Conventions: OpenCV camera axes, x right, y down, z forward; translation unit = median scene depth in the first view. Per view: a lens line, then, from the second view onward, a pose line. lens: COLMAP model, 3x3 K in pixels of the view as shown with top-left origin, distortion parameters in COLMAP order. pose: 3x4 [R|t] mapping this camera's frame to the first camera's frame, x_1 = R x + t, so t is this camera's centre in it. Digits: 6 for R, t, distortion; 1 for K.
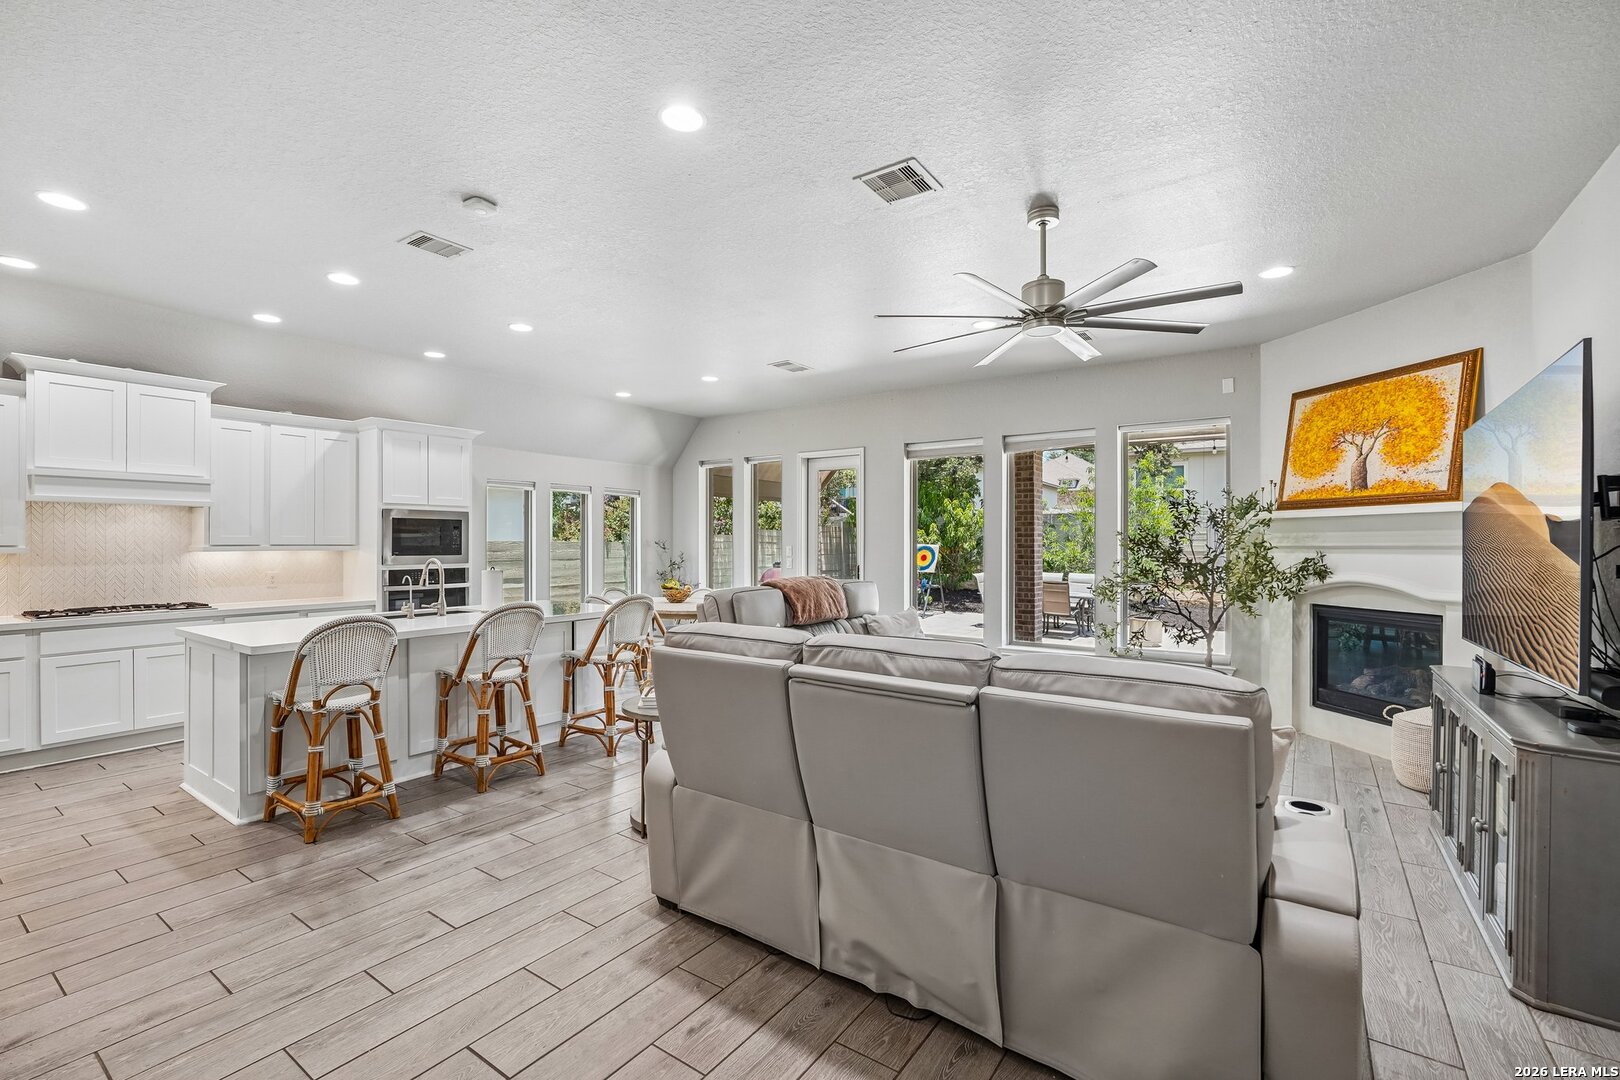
lens RADIAL K [[718.4, 0, 803.3], [0, 718.4, 539.4], [0, 0, 1]] dist [-0.013102, 0.007559]
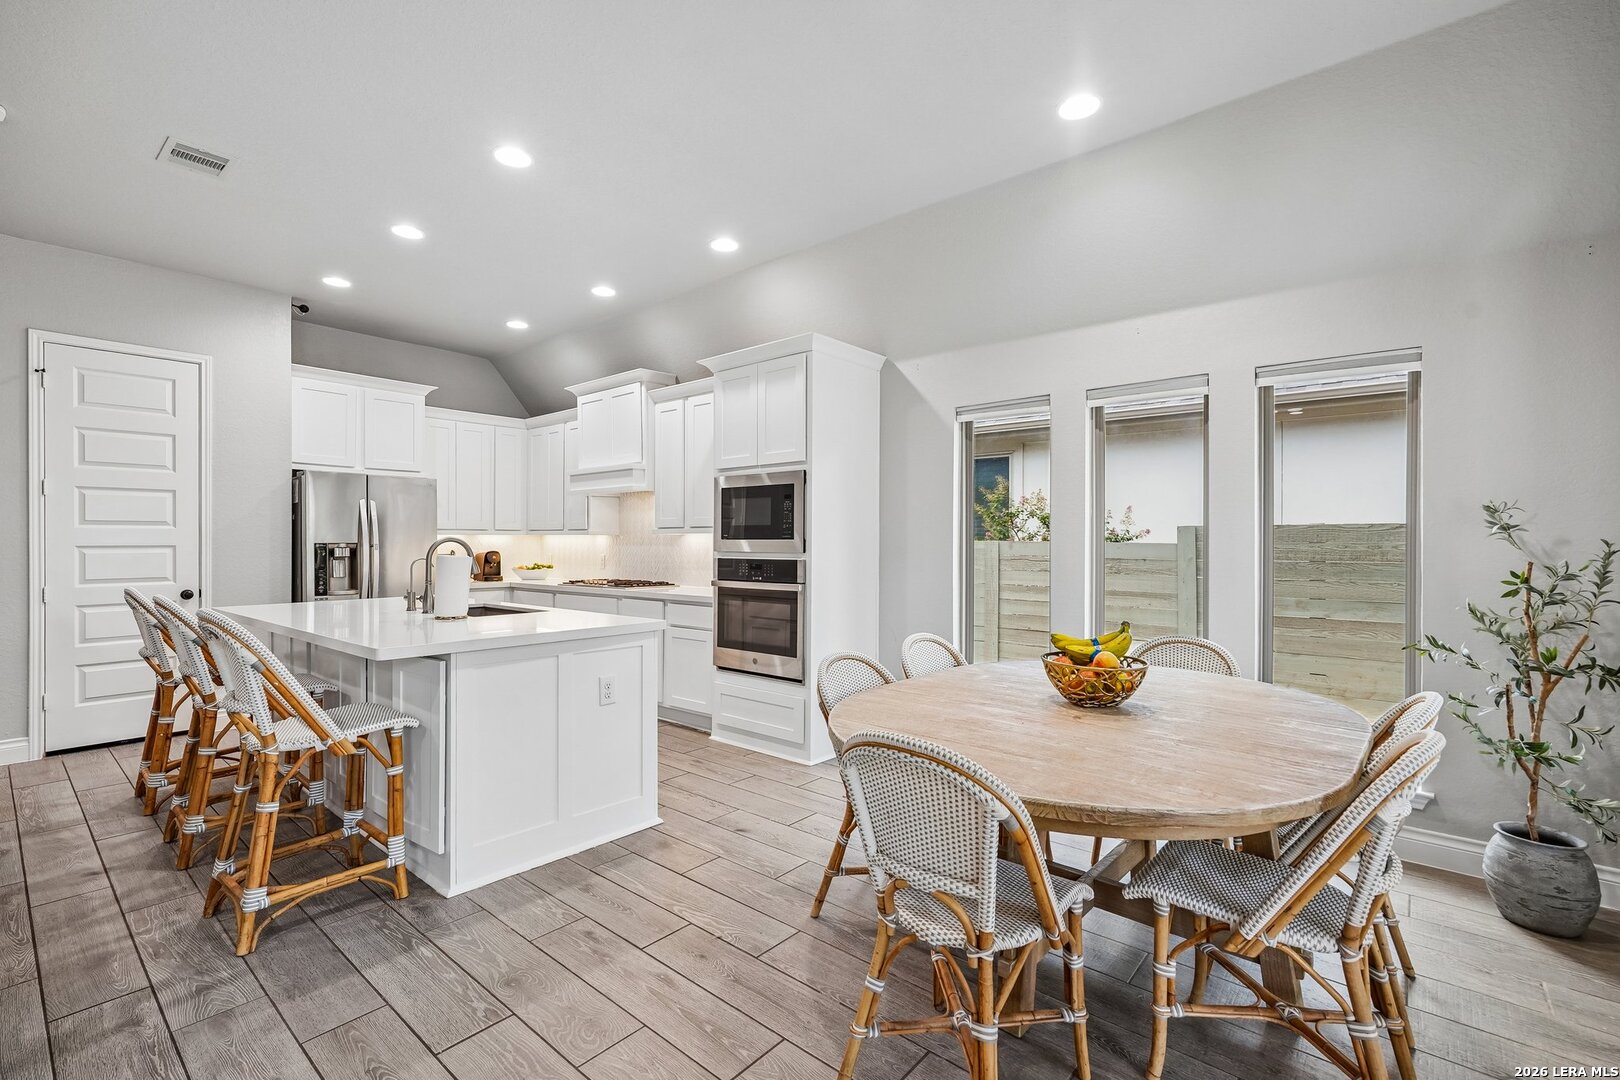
lens RADIAL K [[718.4, 0, 806.8], [0, 718.4, 547.0], [0, 0, 1]] dist [-0.013102, 0.007559]
pose [[-0.082914, 0.003563, -0.996550, 0.188198], [0.001022, 0.999993, 0.003490, 0.032580], [0.996556, -0.000729, -0.082917, 1.313405]]
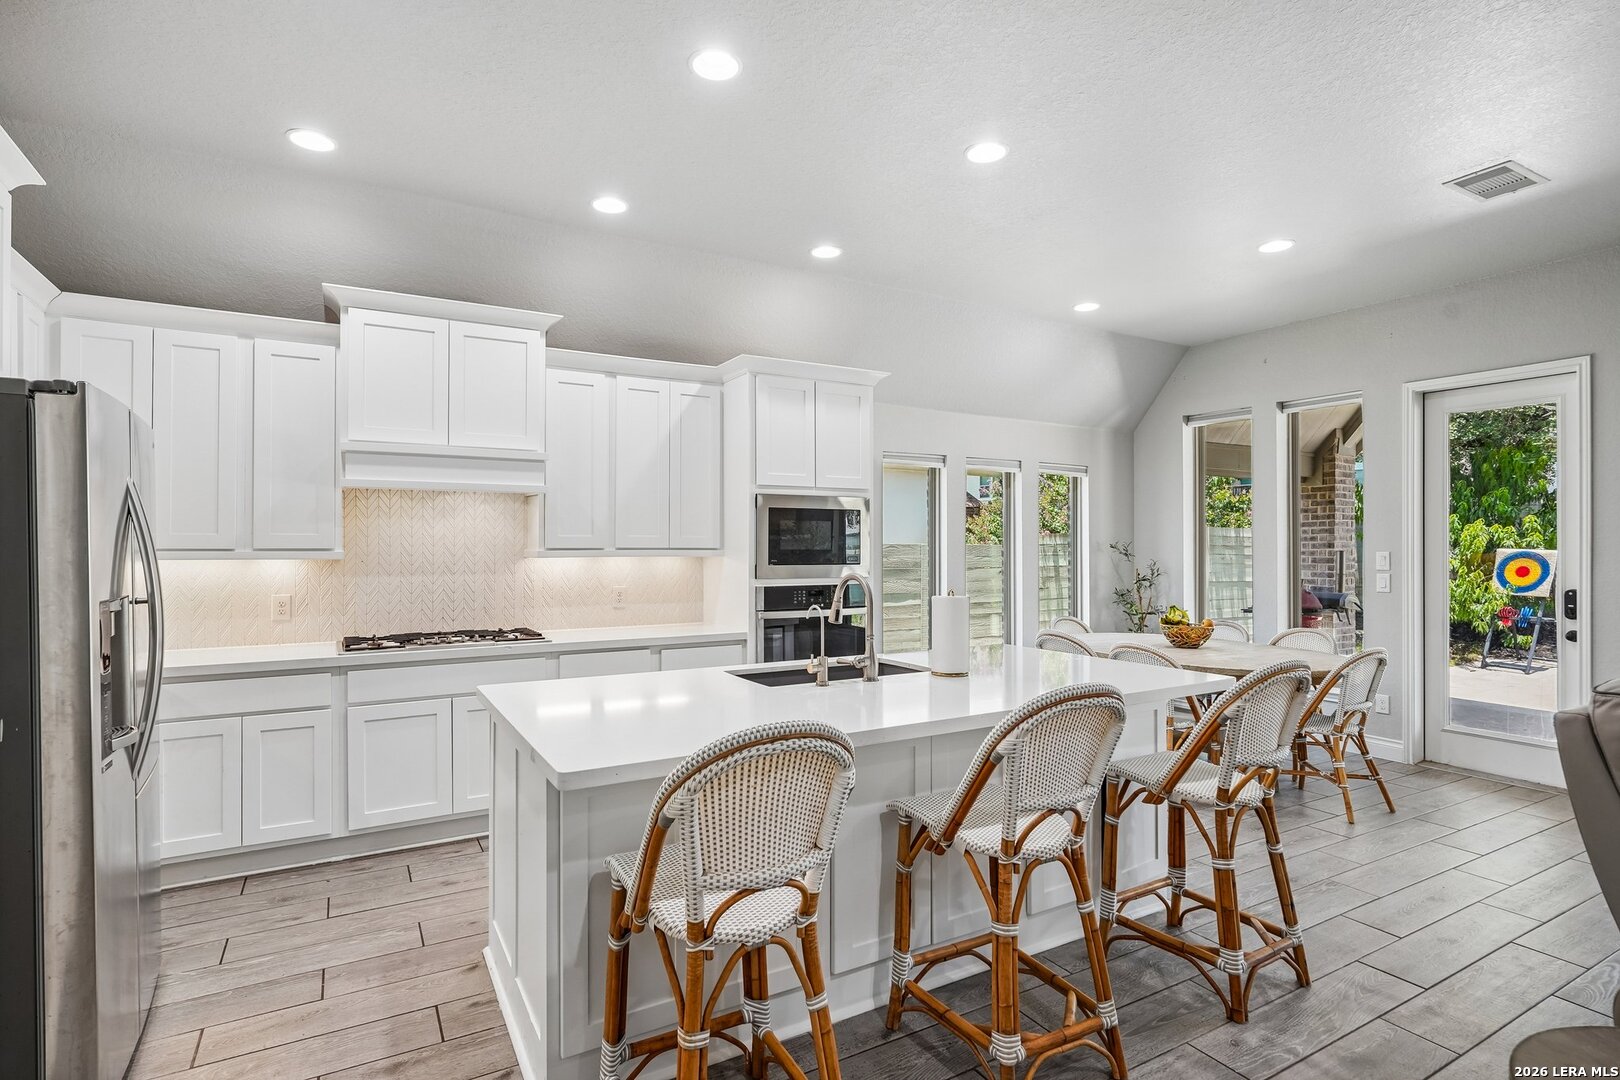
lens RADIAL K [[815.6, 0, 802.8], [0, 815.6, 539.9], [0, 0, 1]] dist [0.001192, 0.000908]
pose [[0.911275, -0.003658, -0.411783, -0.271418], [0.001796, 0.999986, -0.004909, 0.003726], [0.411796, 0.003734, 0.911269, 0.376777]]
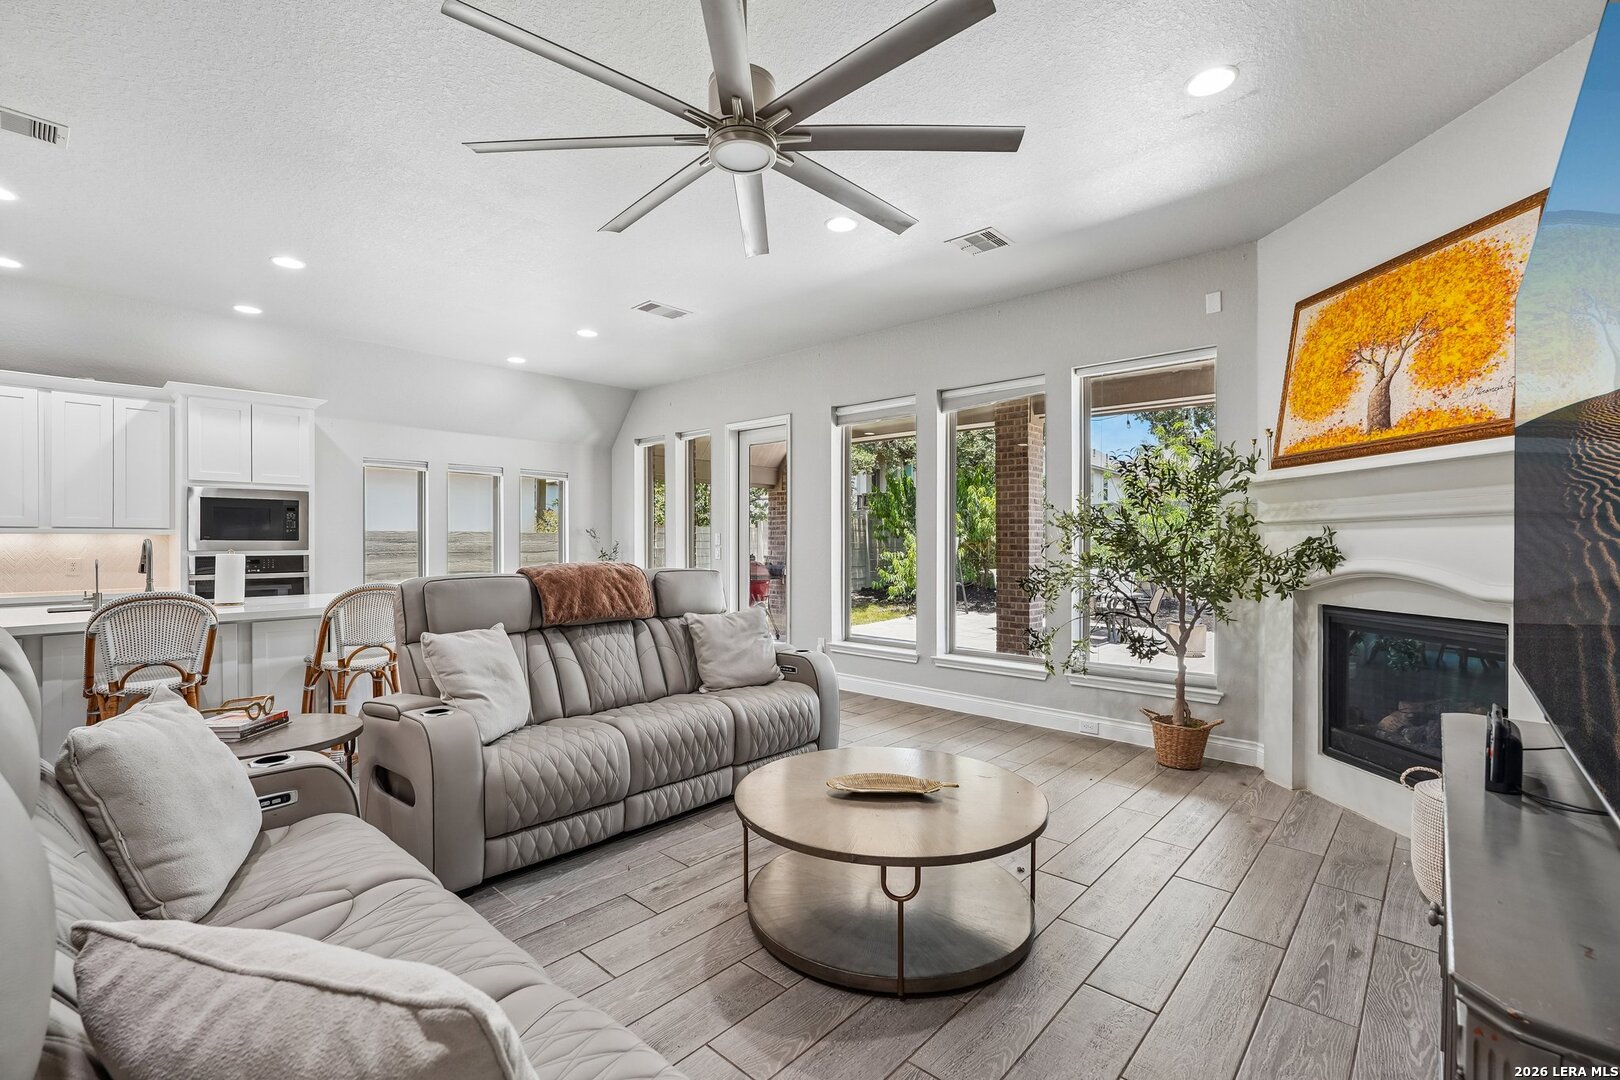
lens RADIAL K [[718.4, 0, 803.6], [0, 718.4, 540.6], [0, 0, 1]] dist [-0.013102, 0.007559]
pose [[0.992356, -0.001984, -0.123394, 0.301081], [0.002259, 0.999995, 0.002087, 0.025999], [0.123389, -0.002350, 0.992356, 0.256013]]
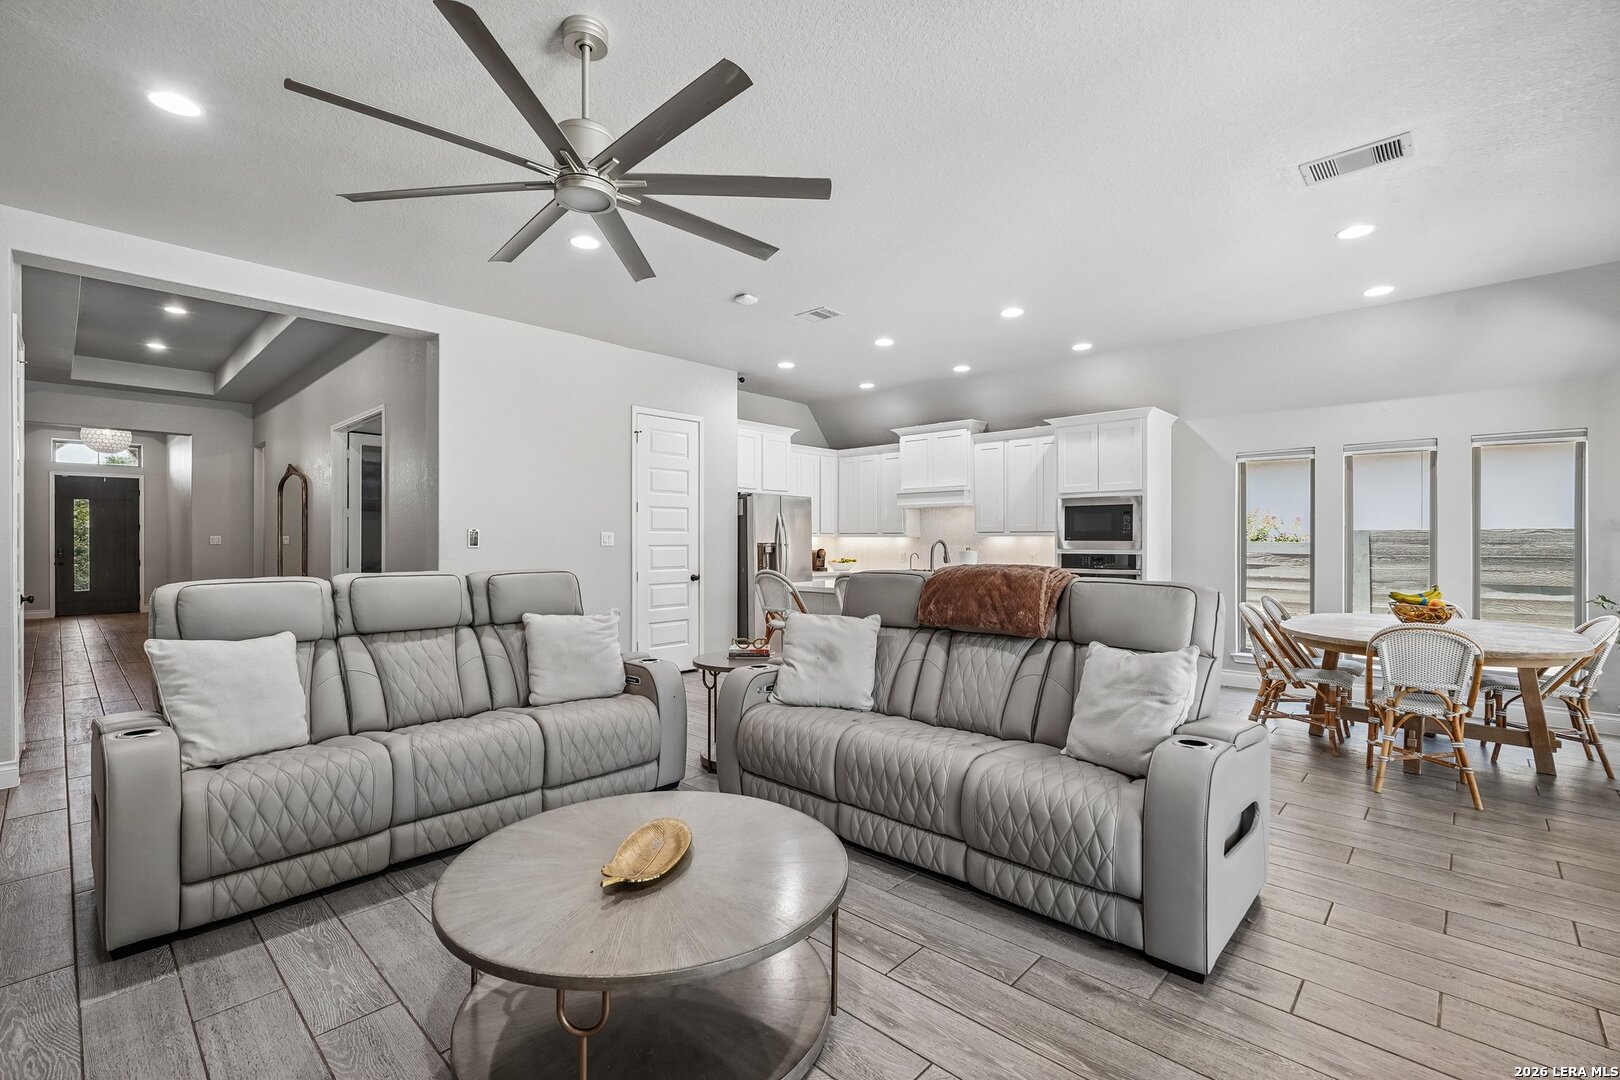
lens RADIAL K [[718.4, 0, 802.8], [0, 718.4, 527.5], [0, 0, 1]] dist [-0.013102, 0.007559]
pose [[-0.123353, -0.020202, -0.992157, 0.649566], [0.000243, 0.999792, -0.020388, 0.028119], [0.992363, -0.002756, -0.123323, 0.837449]]
